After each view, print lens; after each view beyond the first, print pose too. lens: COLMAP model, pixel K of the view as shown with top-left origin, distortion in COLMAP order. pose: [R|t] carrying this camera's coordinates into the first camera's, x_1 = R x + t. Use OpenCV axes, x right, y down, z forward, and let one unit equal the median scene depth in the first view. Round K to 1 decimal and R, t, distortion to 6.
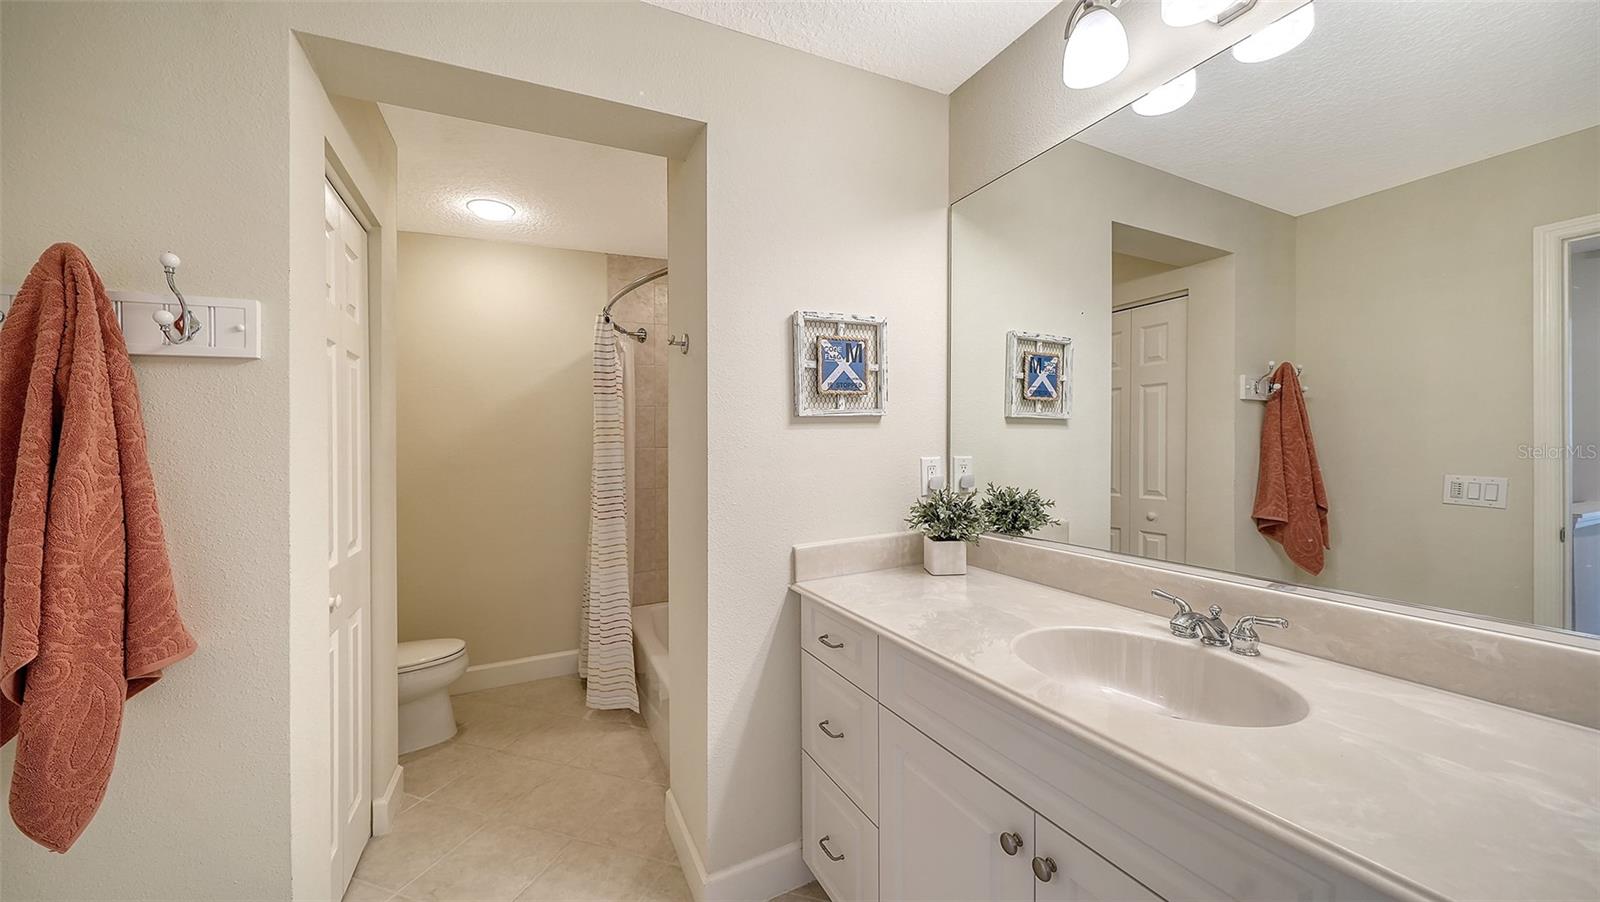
lens RADIAL K [[546.9, 0, 810.5], [0, 546.9, 452.5], [0, 0, 1]] dist [-0.002641, -0.000340]
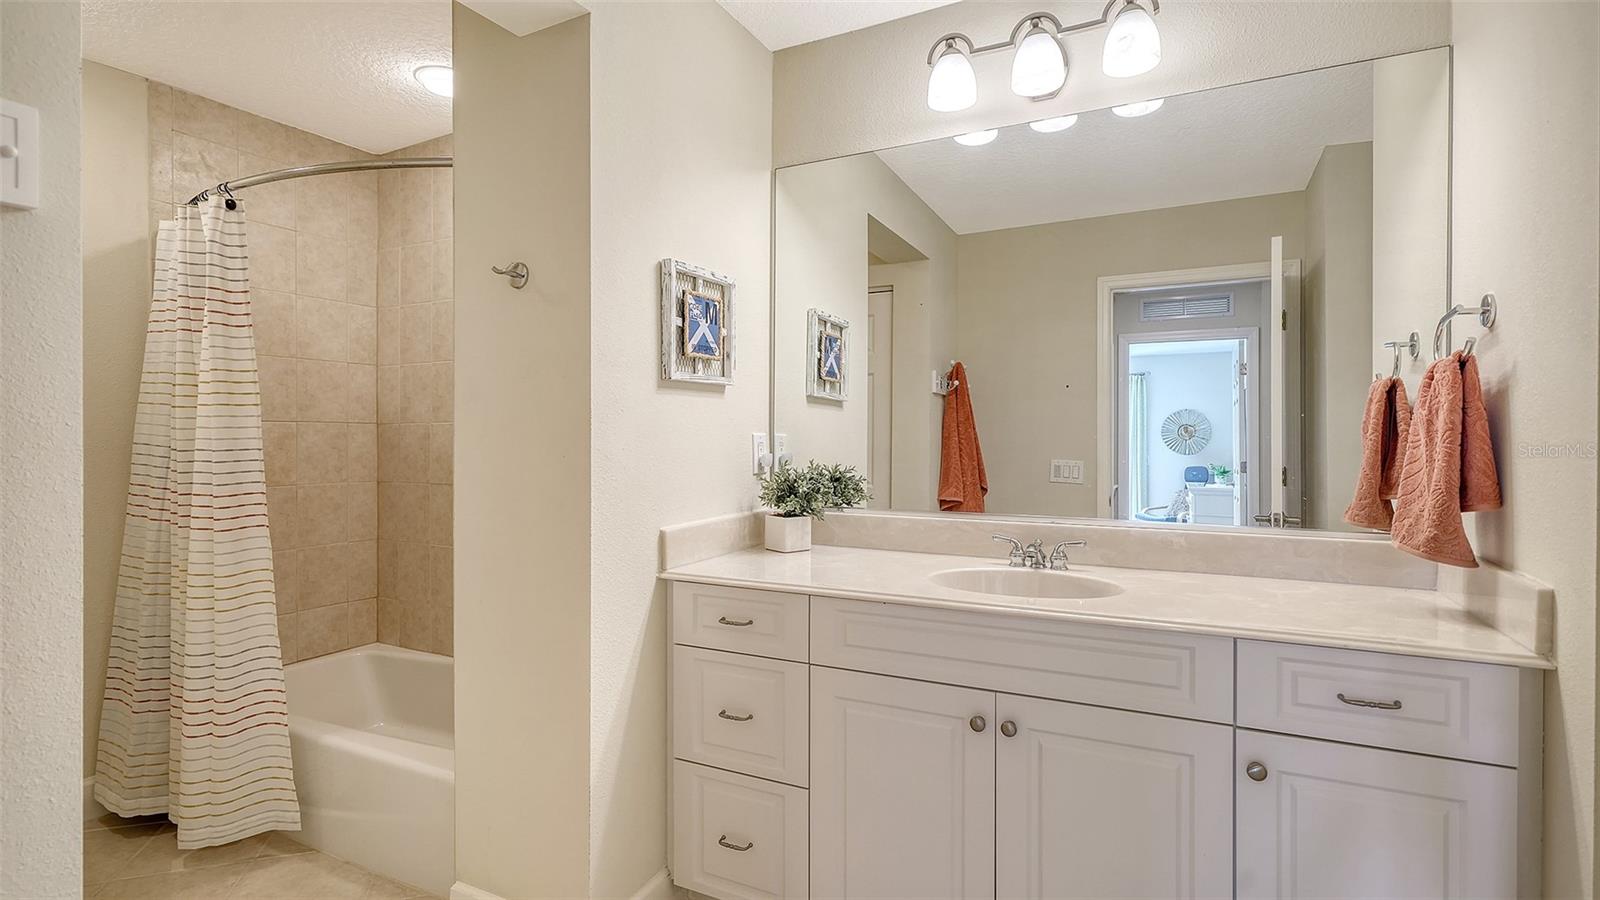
lens RADIAL K [[742.0, 0, 799.9], [0, 742.0, 451.6], [0, 0, 1]] dist [0.002287, 0.000369]
pose [[0.800849, 0.007520, 0.598819, -0.526871], [-0.005171, 0.999971, -0.005642, 0.051065], [-0.598844, 0.001422, 0.800865, -0.068675]]
